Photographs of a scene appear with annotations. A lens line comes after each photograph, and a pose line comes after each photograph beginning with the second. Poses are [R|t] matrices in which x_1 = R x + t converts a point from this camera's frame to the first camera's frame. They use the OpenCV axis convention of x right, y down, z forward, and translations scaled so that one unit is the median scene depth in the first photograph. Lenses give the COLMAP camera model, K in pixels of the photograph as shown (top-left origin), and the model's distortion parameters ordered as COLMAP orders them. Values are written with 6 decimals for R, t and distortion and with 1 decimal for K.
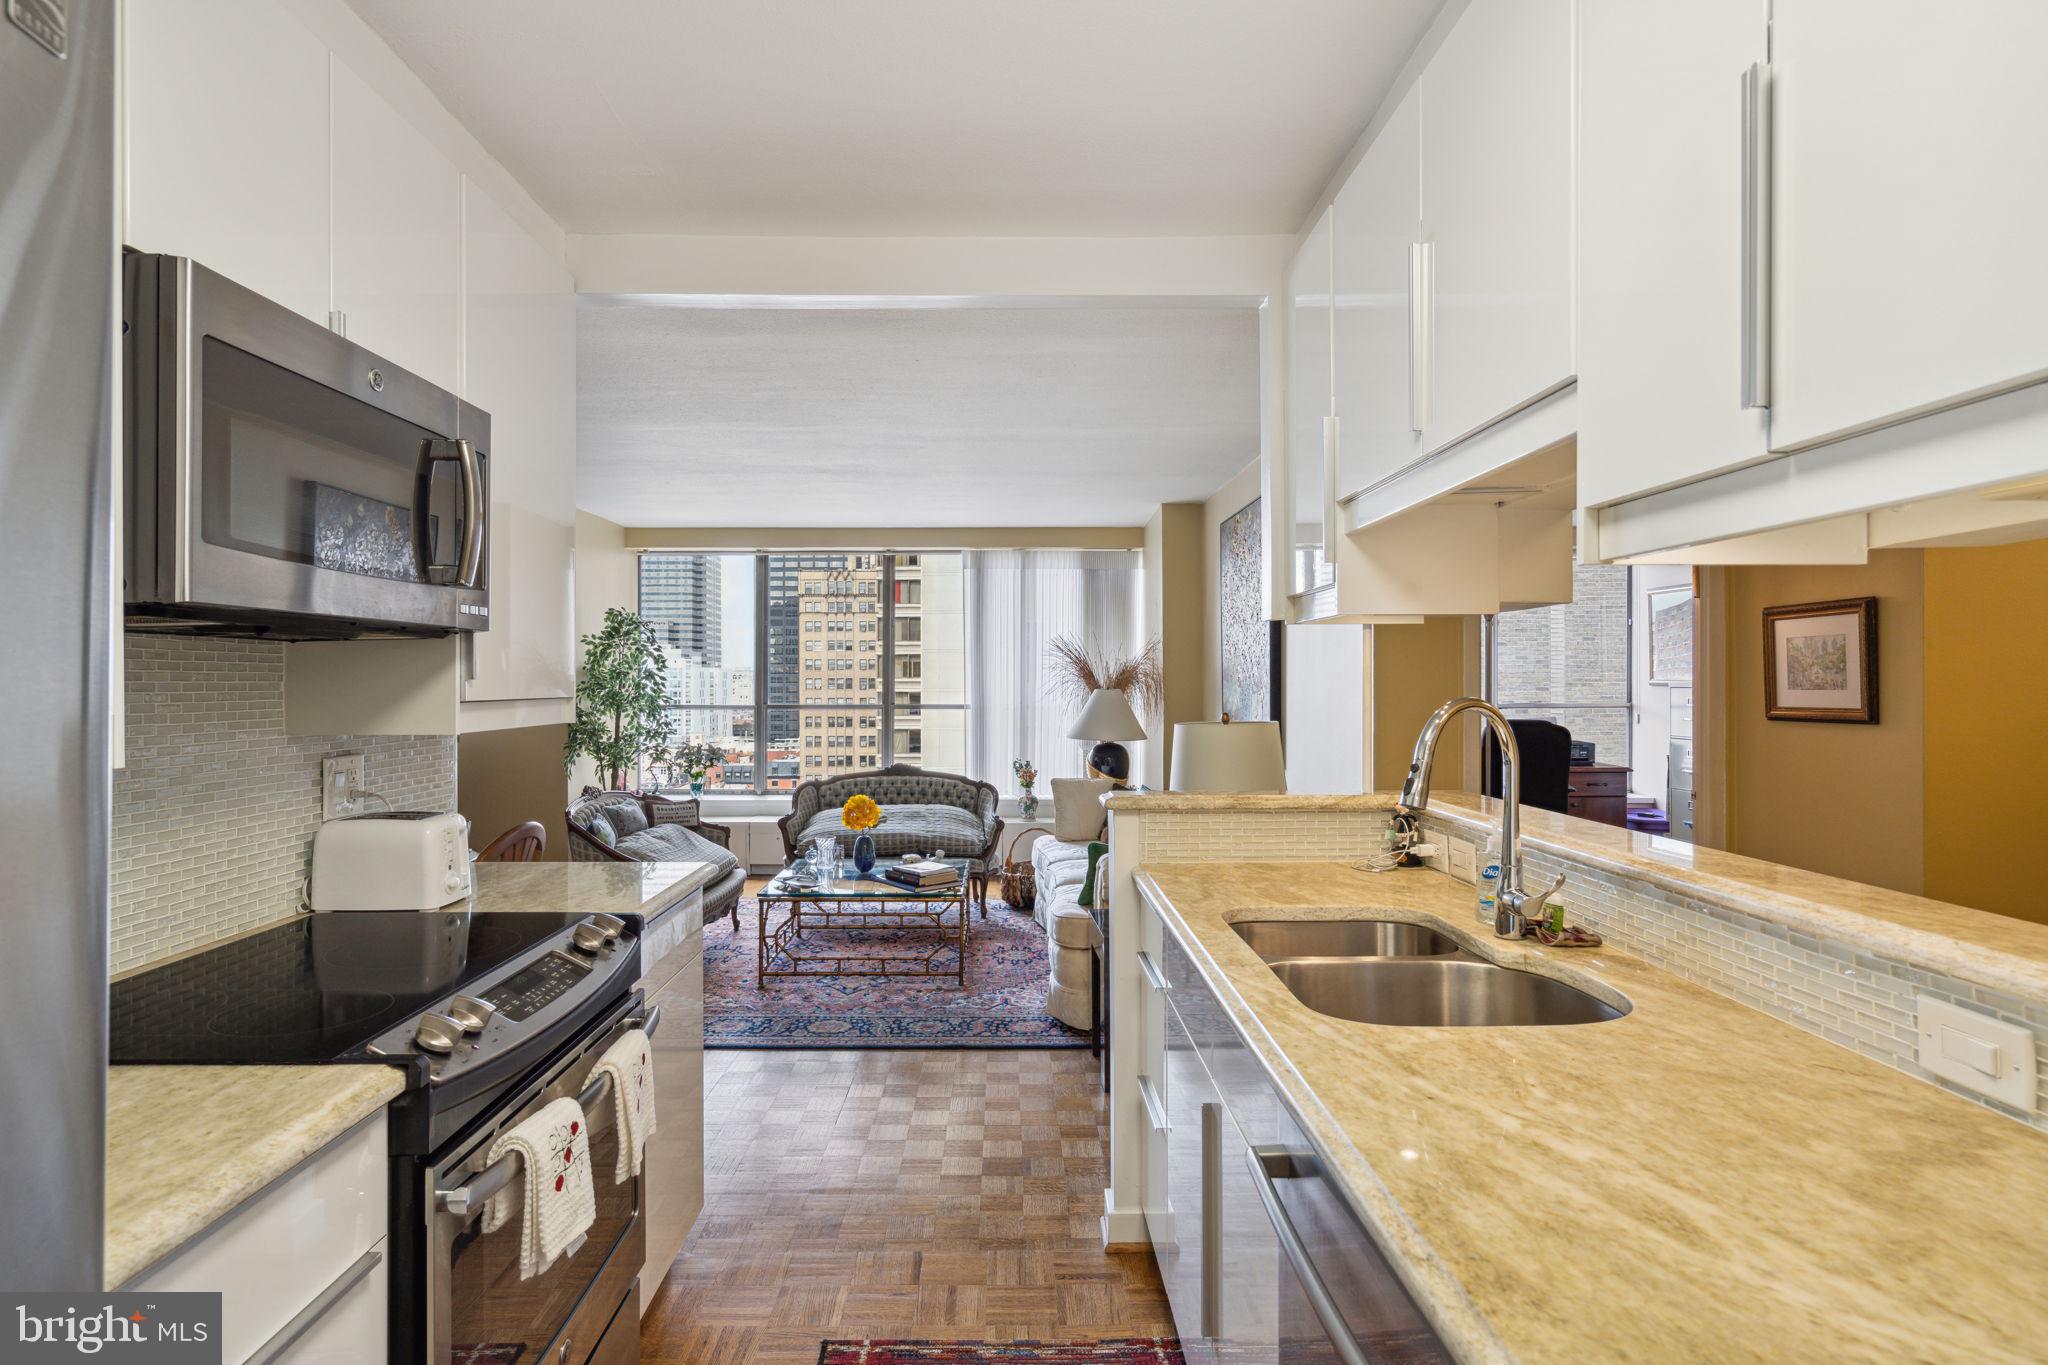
lens RADIAL K [[1071.0, 0, 998.1], [0, 1071.0, 671.3], [0, 0, 1]] dist [-0.001195, 0.006842]
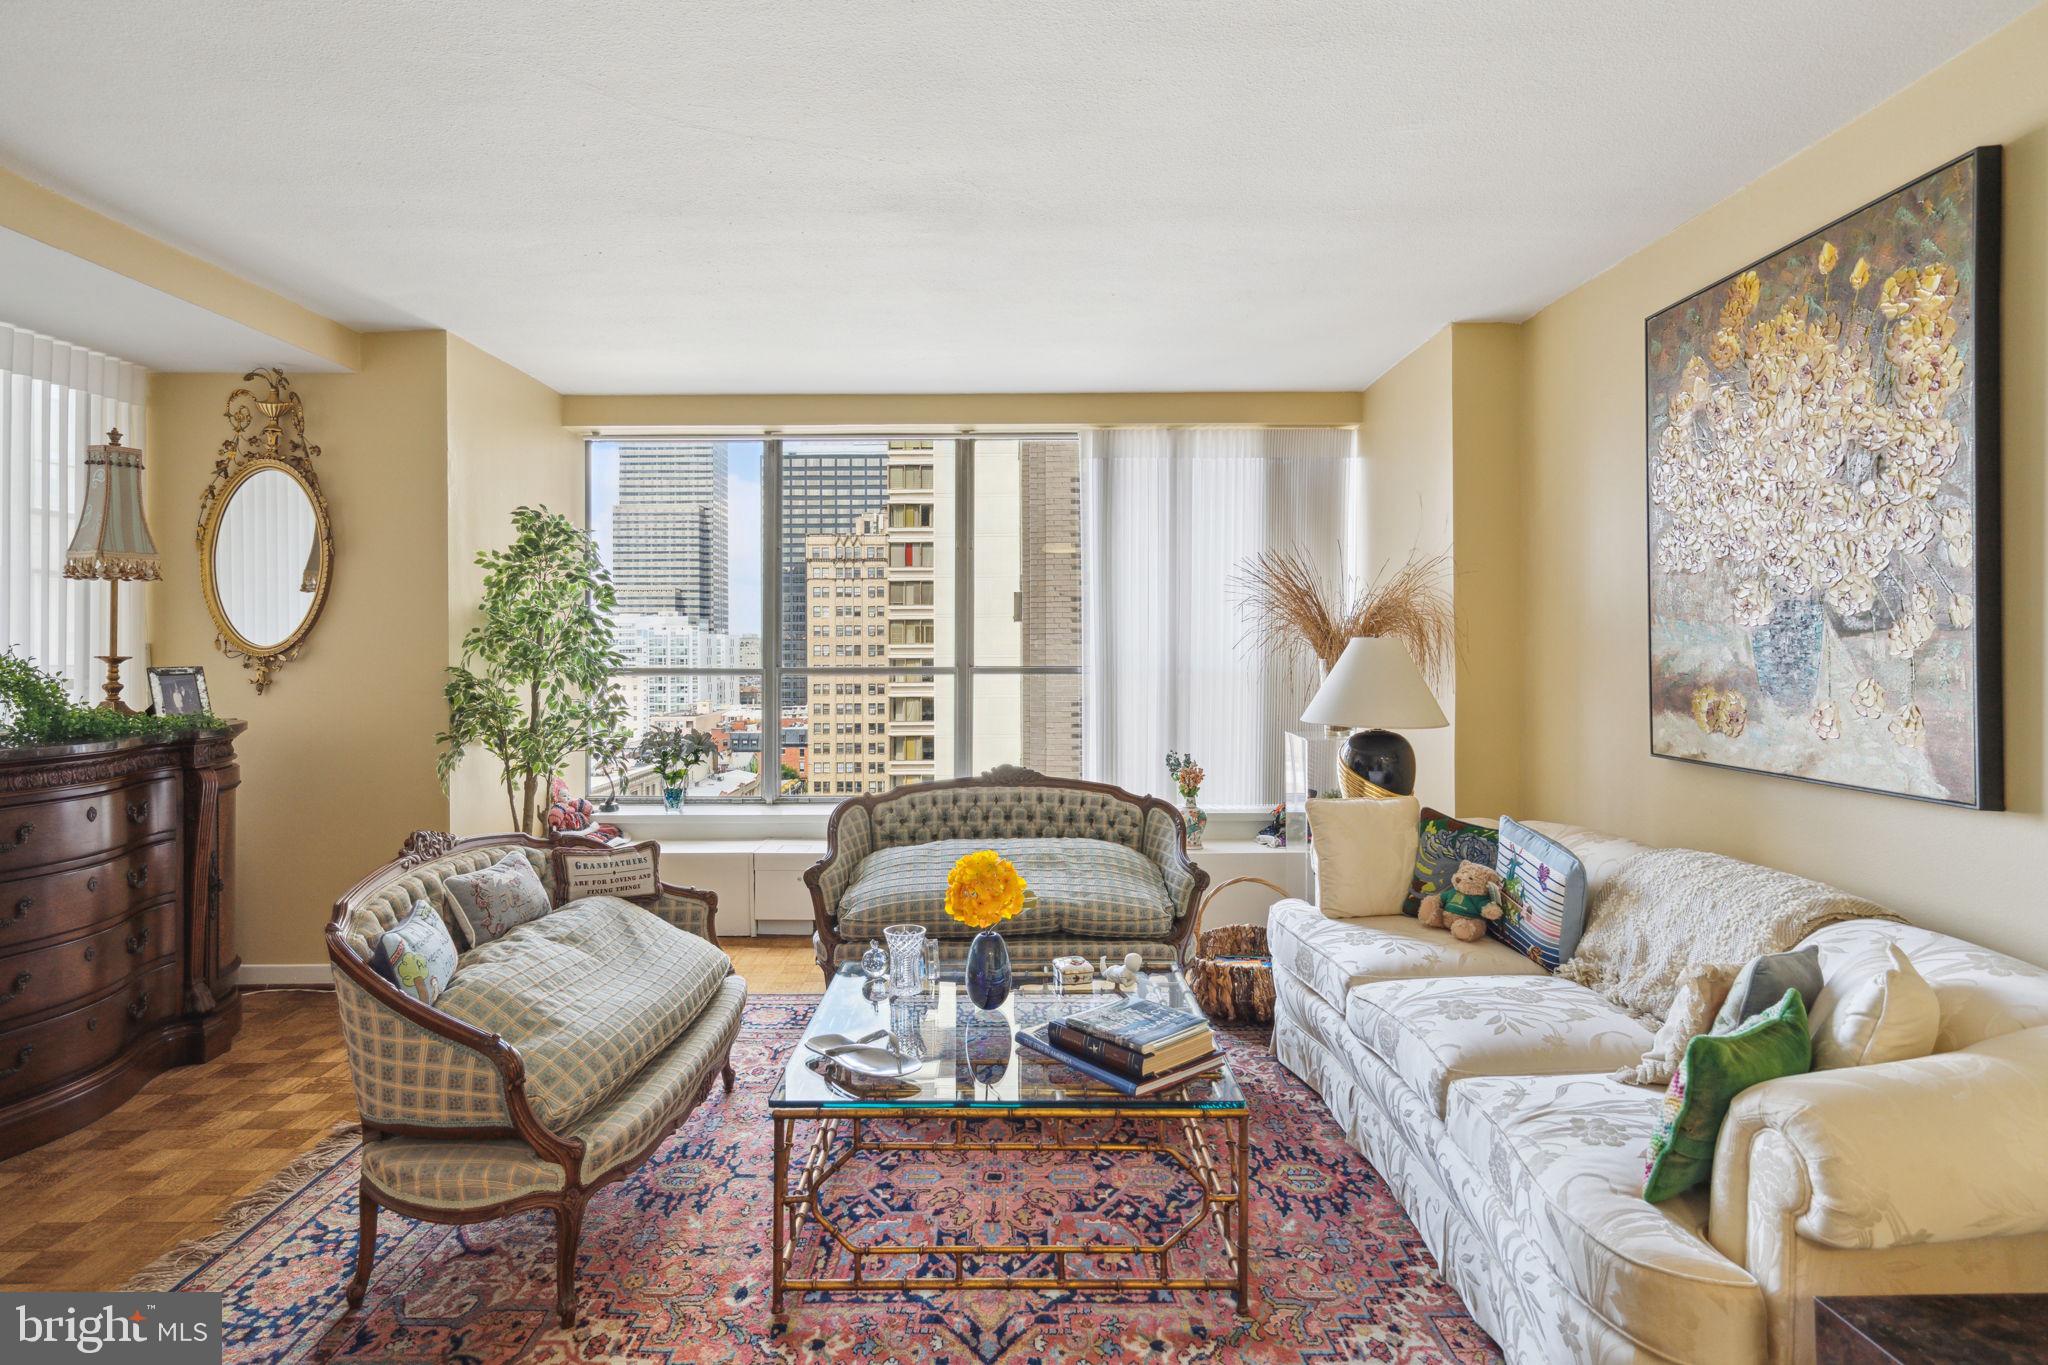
lens RADIAL K [[1071.0, 0, 994.9], [0, 1071.0, 646.4], [0, 0, 1]] dist [-0.001195, 0.006842]
pose [[0.999955, -0.001875, -0.009336, -0.079367], [0.001948, 0.999968, 0.007777, 0.013586], [0.009321, -0.007795, 0.999926, 0.349242]]
